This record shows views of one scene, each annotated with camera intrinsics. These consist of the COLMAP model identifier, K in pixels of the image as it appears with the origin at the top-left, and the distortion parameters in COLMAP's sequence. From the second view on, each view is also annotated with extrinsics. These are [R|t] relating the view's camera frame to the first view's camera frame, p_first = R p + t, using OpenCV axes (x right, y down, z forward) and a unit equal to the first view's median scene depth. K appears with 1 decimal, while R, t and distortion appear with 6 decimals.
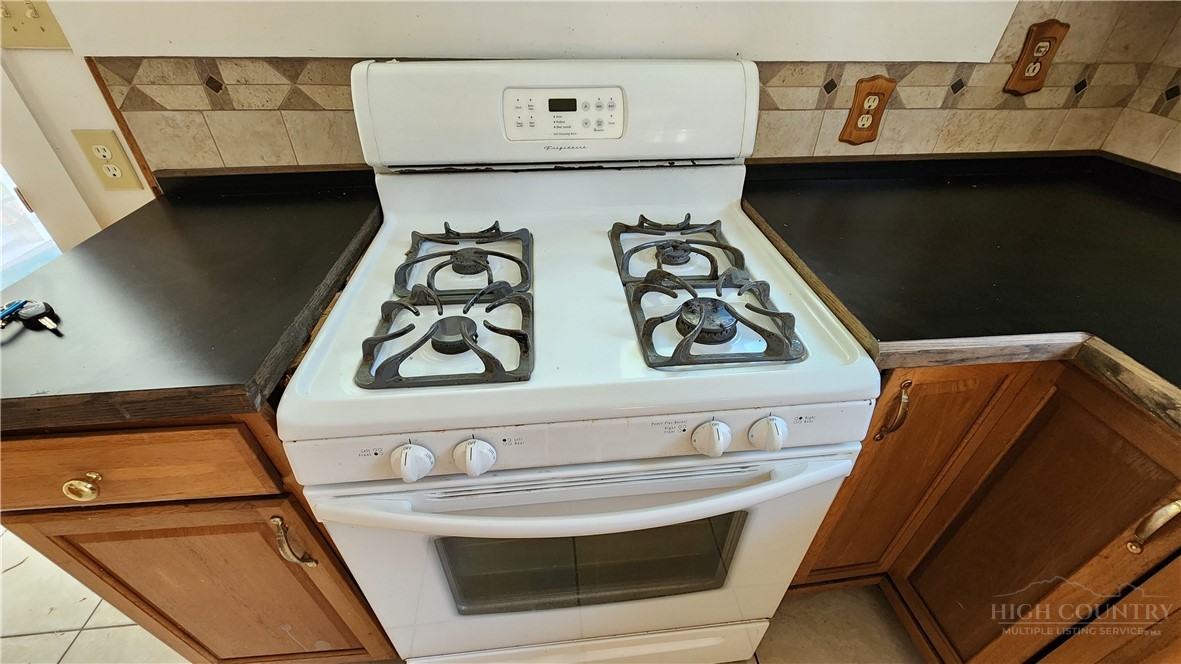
lens RADIAL K [[481.2, 0, 591.3], [0, 481.2, 334.4], [0, 0, 1]] dist [0.000652, -0.000683]
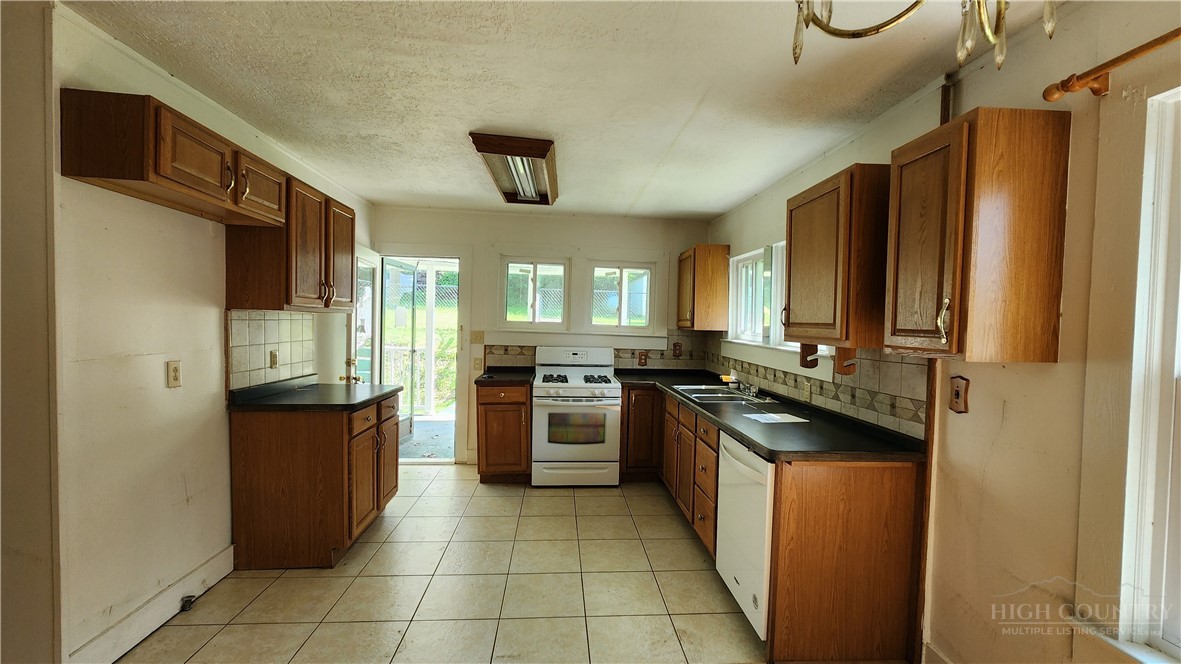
lens RADIAL K [[481.2, 0, 592.3], [0, 481.2, 335.6], [0, 0, 1]] dist [0.000652, -0.000683]
pose [[0.999511, 0.015819, -0.026973, 0.244365], [-0.028501, 0.815728, -0.577733, 2.169917], [0.012863, 0.578220, 0.815780, -3.085163]]
